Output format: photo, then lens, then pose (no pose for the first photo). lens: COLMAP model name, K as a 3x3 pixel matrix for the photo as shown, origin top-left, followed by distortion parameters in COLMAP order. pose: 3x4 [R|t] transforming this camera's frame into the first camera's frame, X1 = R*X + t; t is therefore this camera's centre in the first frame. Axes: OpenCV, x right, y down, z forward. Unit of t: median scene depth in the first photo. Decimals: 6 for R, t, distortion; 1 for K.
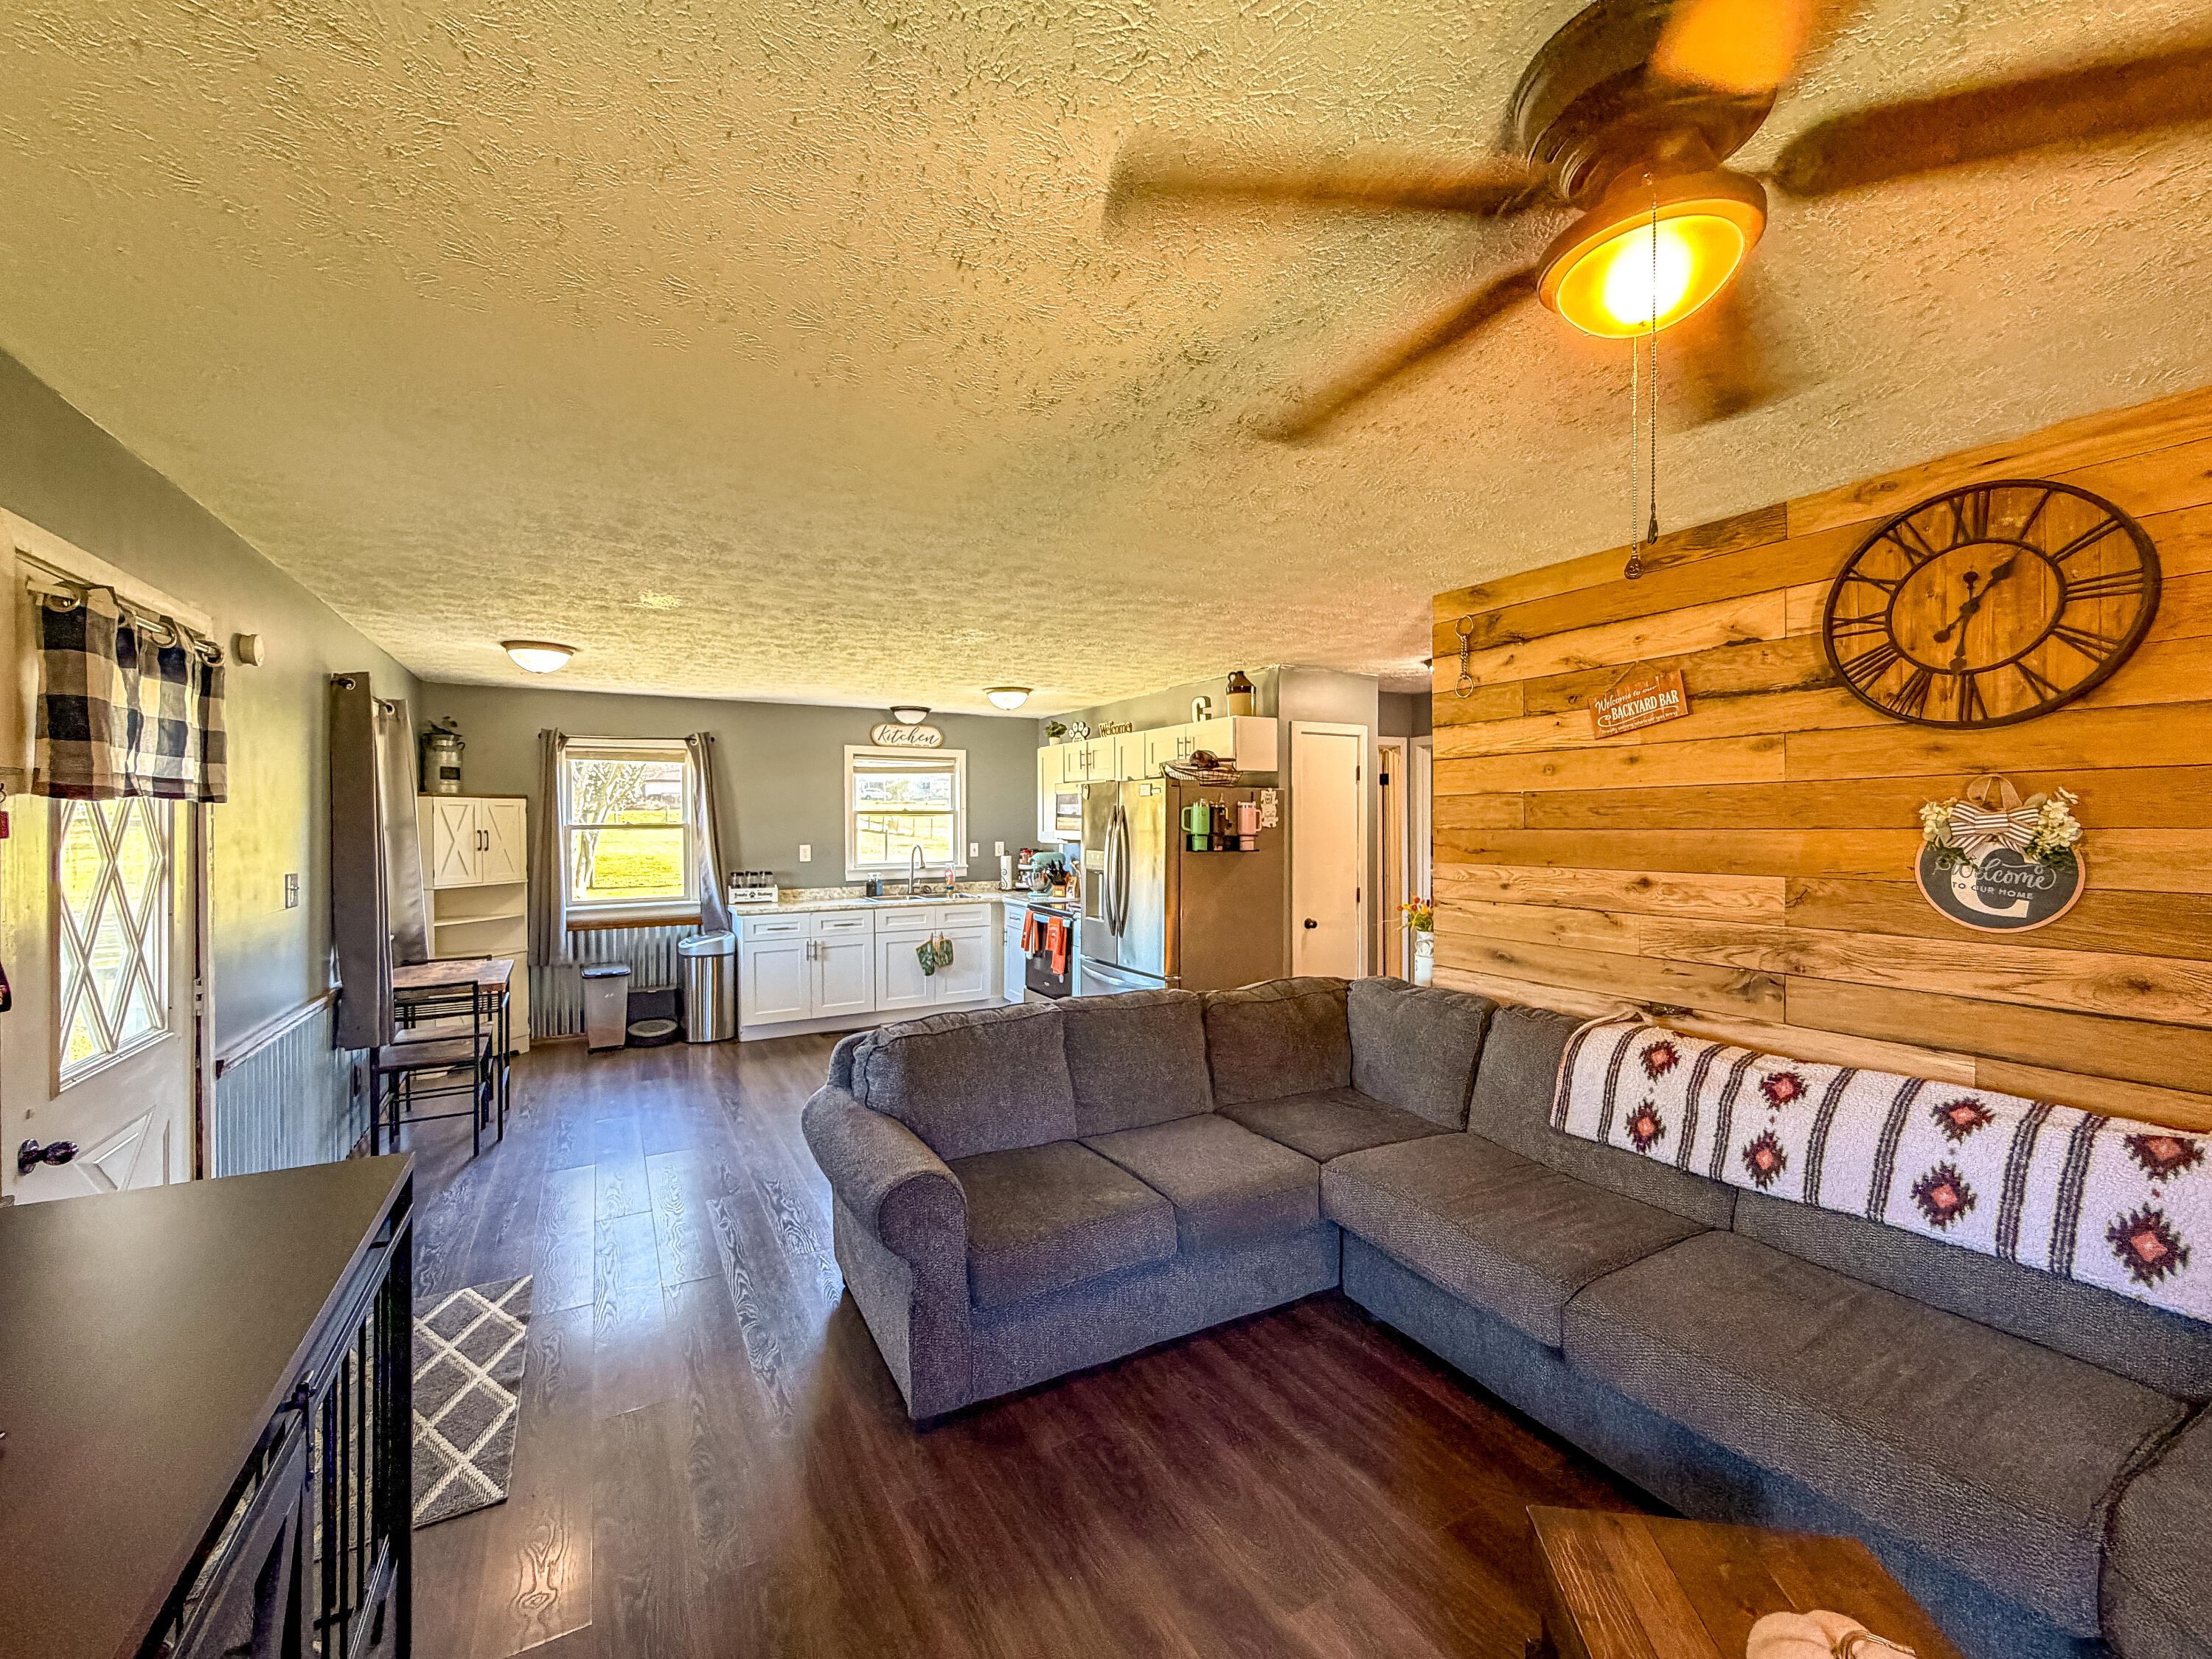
lens RADIAL K [[888.1, 0, 1091.3], [0, 888.1, 826.9], [0, 0, 1]] dist [-0.000996, 0.000150]
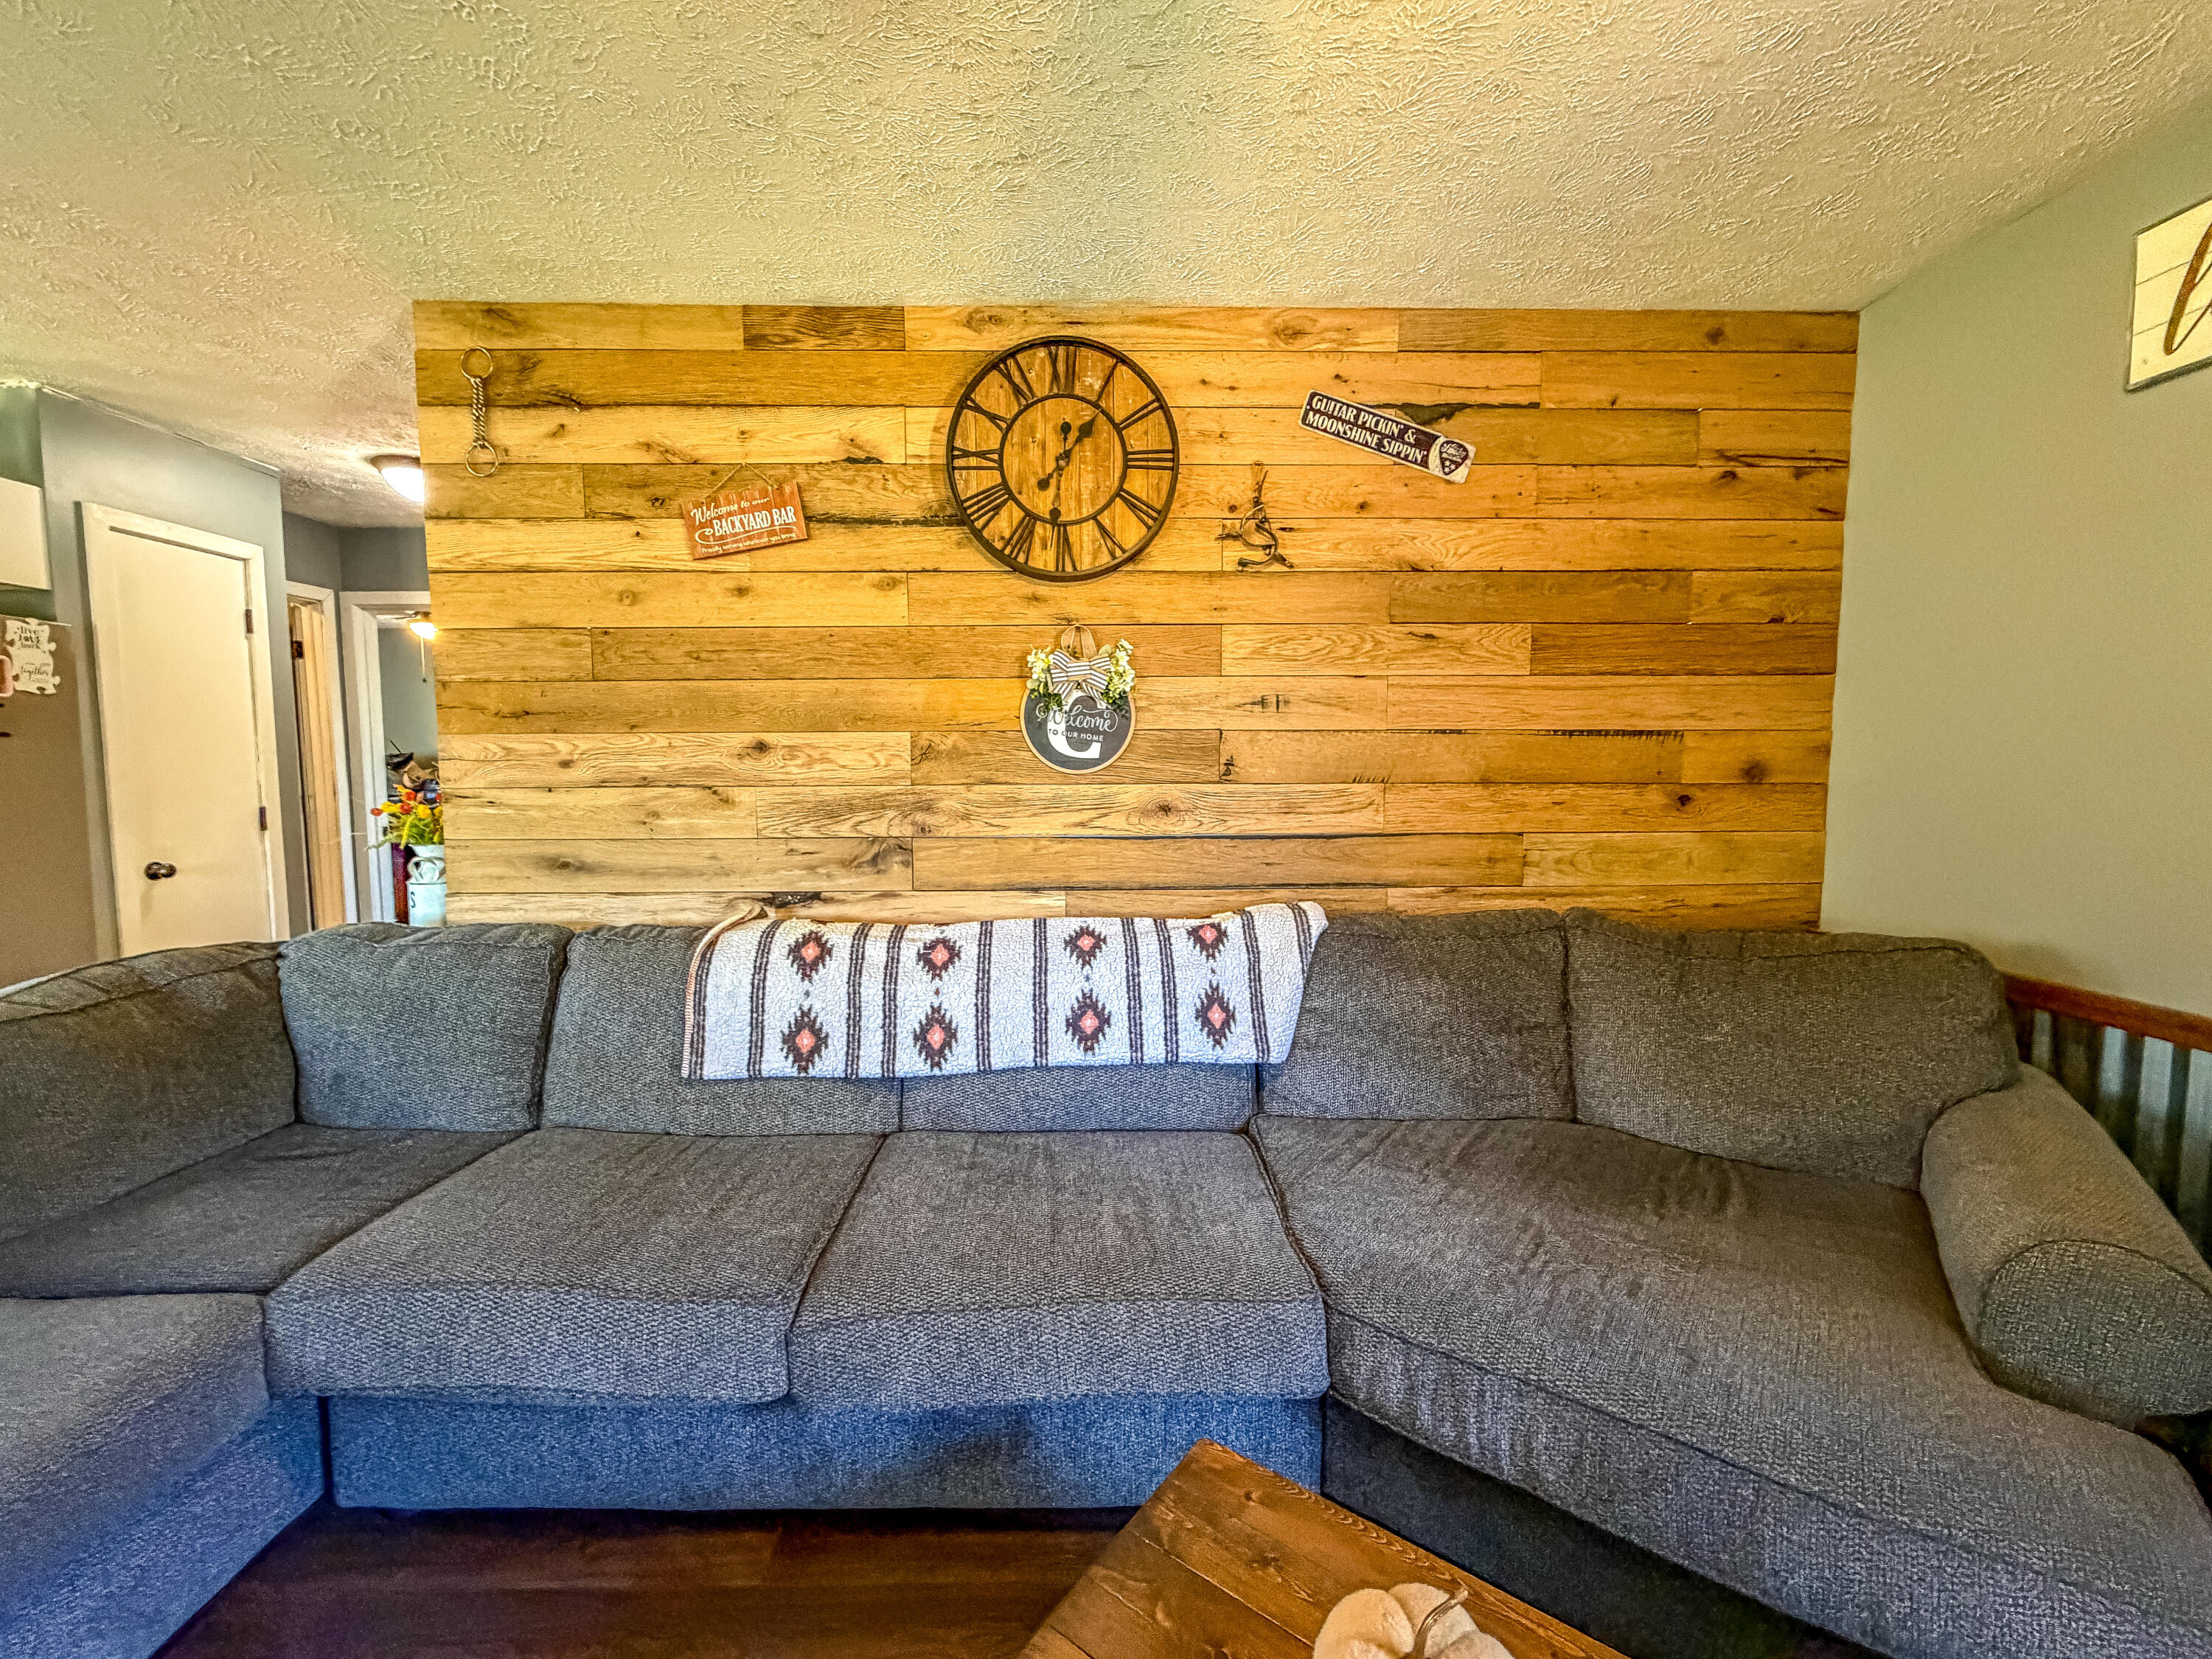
lens RADIAL K [[888.1, 0, 1112.7], [0, 888.1, 826.2], [0, 0, 1]] dist [-0.000996, 0.000150]
pose [[0.470034, -0.064814, 0.880265, 0.054238], [0.005829, 0.997507, 0.070333, 0.074210], [-0.882629, -0.027928, 0.469240, 0.313029]]
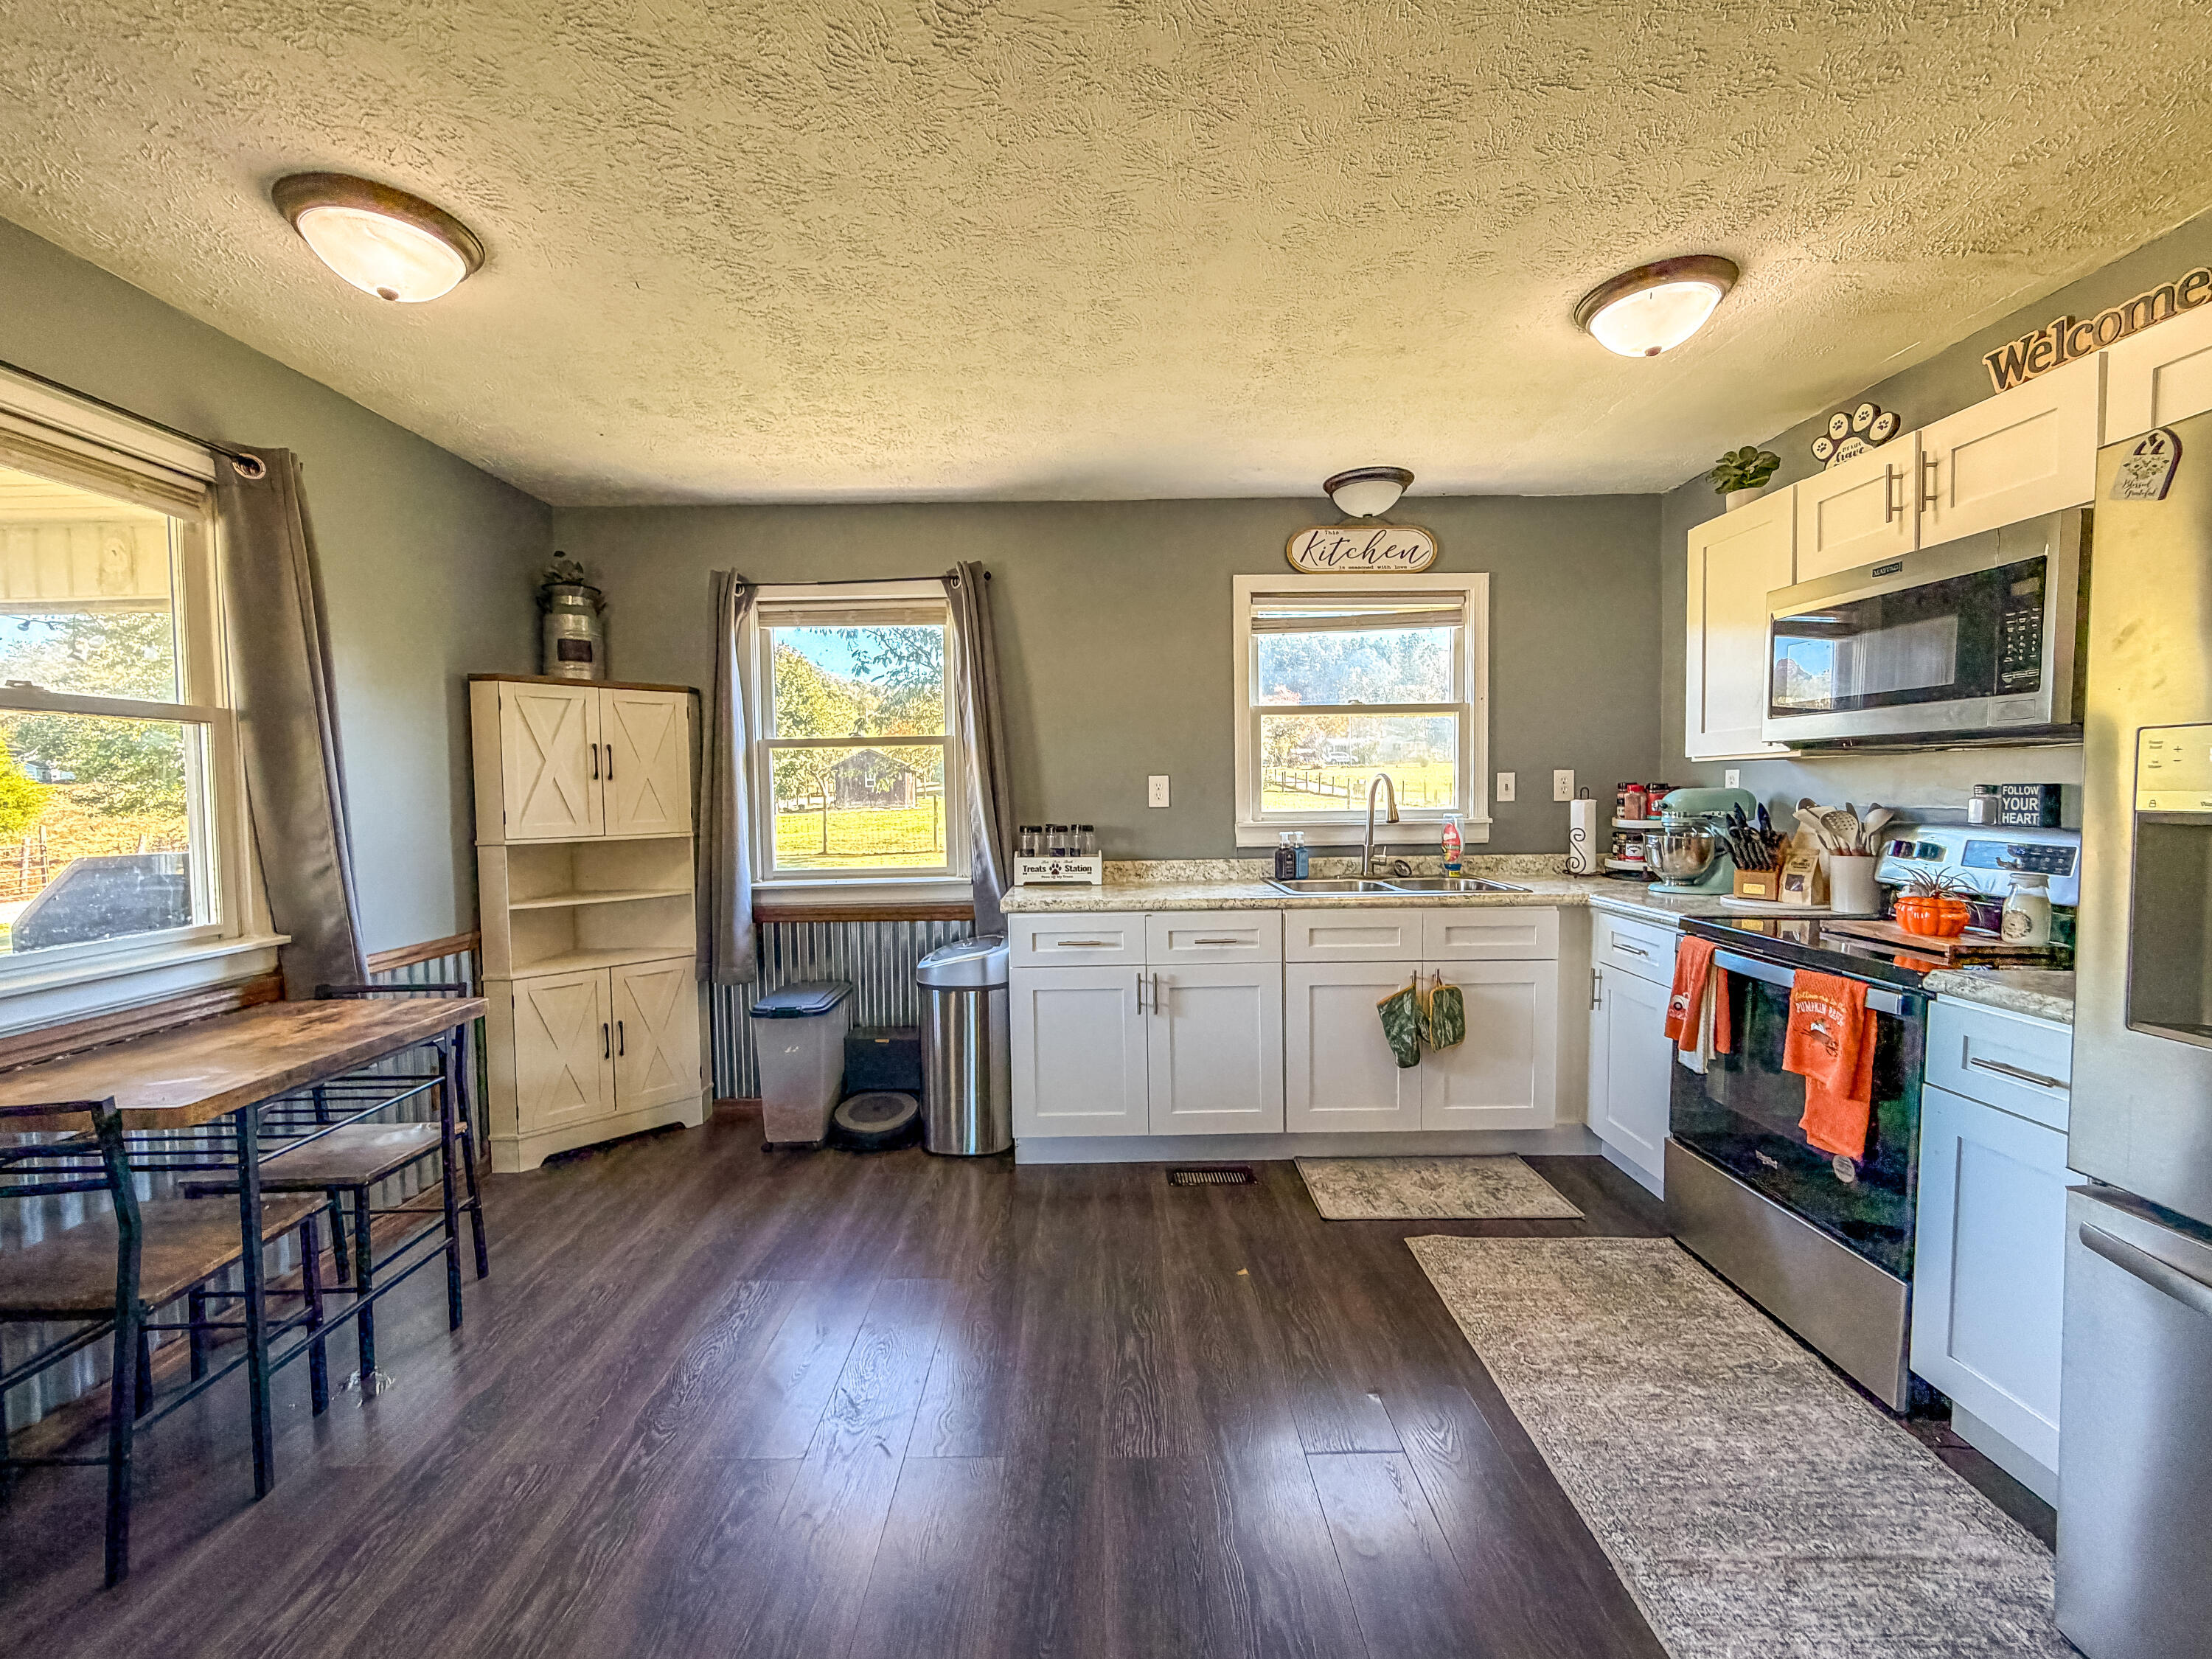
lens RADIAL K [[888.1, 0, 1099.4], [0, 888.1, 820.2], [0, 0, 1]] dist [-0.000996, 0.000150]
pose [[0.880056, 0.007848, -0.474805, -0.240070], [0.006247, 0.999586, 0.028100, 0.071041], [0.474829, -0.027696, 0.879642, 1.186555]]
